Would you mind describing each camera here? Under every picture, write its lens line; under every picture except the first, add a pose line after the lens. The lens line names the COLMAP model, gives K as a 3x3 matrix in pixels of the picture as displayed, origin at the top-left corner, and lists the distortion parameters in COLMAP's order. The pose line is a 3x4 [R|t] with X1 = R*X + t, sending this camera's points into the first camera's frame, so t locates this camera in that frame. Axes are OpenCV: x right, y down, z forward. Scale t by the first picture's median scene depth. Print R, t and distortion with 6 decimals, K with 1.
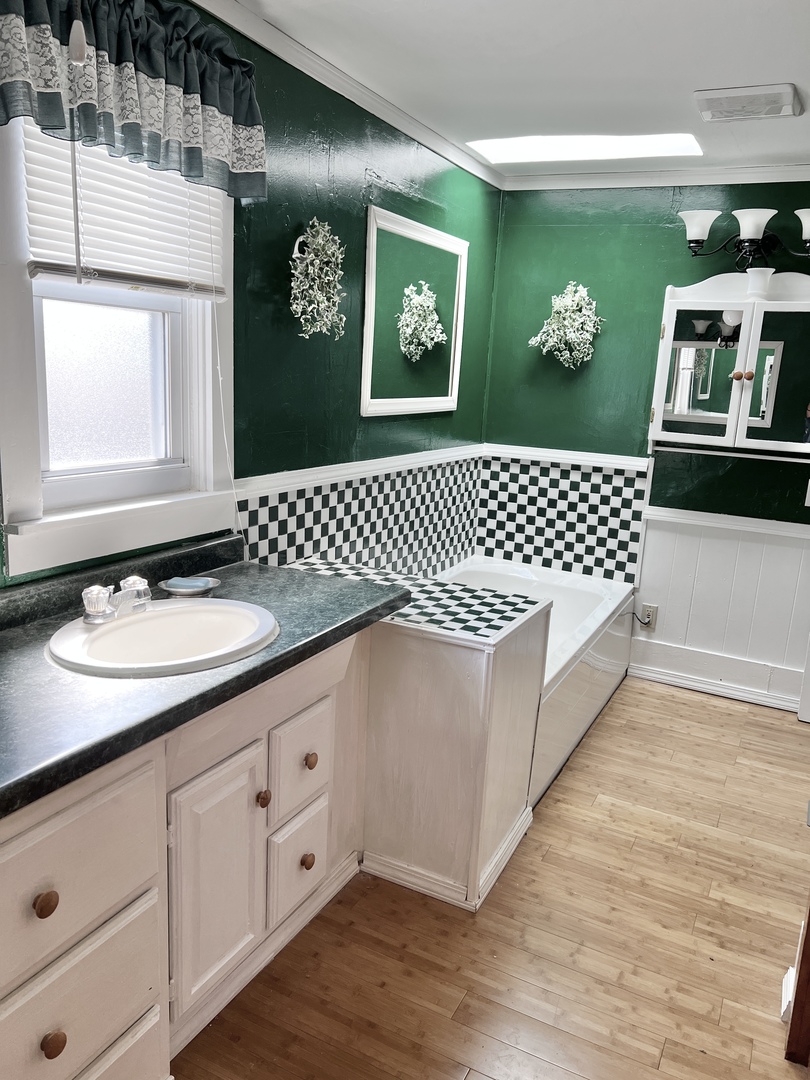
lens RADIAL K [[809.8, 0, 404.1], [0, 809.8, 540.6], [0, 0, 1]] dist [0.063031, -0.070768]
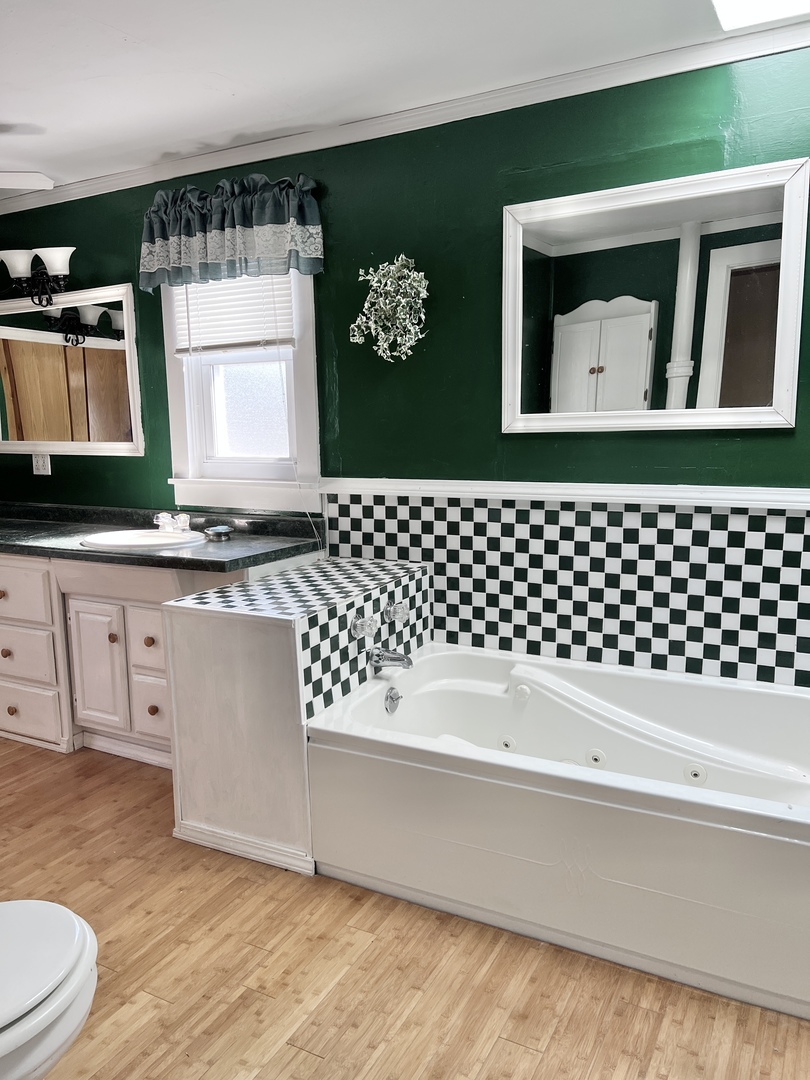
lens RADIAL K [[809.8, 0, 402.5], [0, 809.8, 541.8], [0, 0, 1]] dist [0.063031, -0.070768]
pose [[-0.028302, 0.089180, -0.995613, 1.064077], [-0.195229, 0.976338, 0.093004, -0.114741], [0.980349, 0.197005, -0.010222, 1.106276]]
